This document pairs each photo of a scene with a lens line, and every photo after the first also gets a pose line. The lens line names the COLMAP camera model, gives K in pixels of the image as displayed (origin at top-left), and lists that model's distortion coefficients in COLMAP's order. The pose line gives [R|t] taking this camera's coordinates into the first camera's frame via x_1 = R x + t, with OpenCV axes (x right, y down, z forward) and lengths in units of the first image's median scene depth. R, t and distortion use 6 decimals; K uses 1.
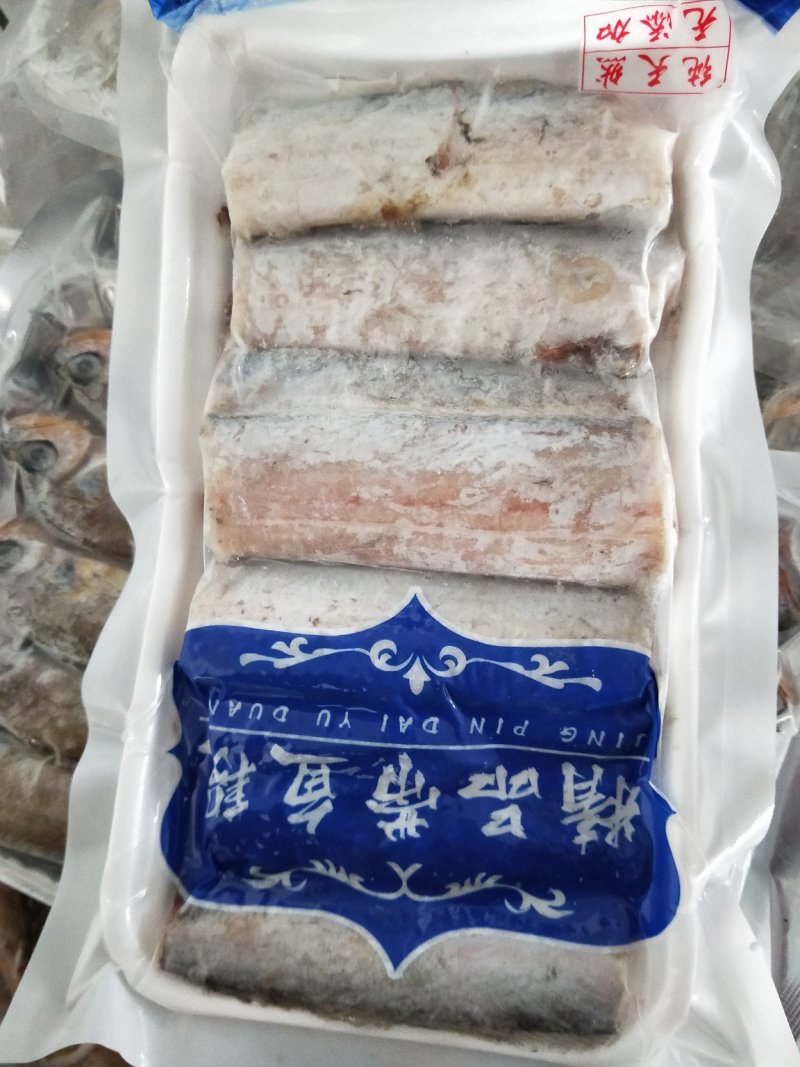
lens RADIAL K [[801.5, 0, 401.0], [0, 801.5, 537.0], [0, 0, 1]] dist [0.009529, -0.006094]
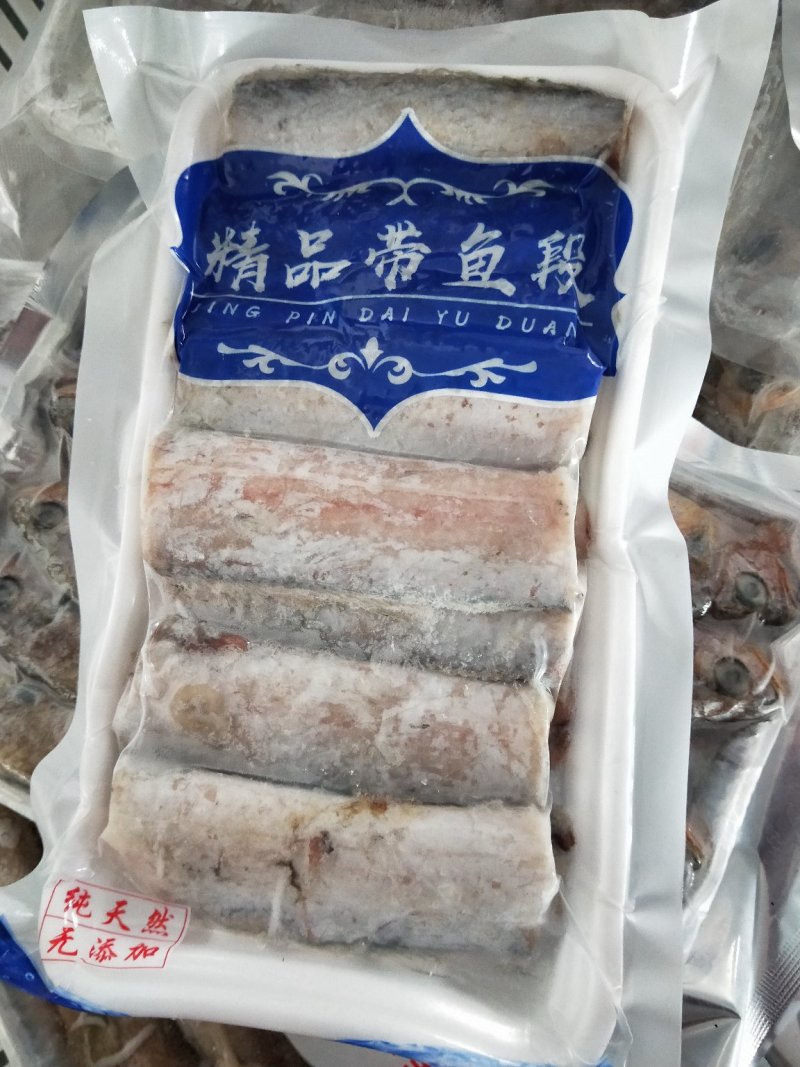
lens RADIAL K [[801.5, 0, 401.0], [0, 801.5, 537.0], [0, 0, 1]] dist [0.009529, -0.006094]
pose [[-0.969280, -0.026212, 0.244559, -0.290380], [0.071051, -0.981755, 0.176379, -0.263544], [0.235474, 0.188337, 0.953458, -0.002404]]
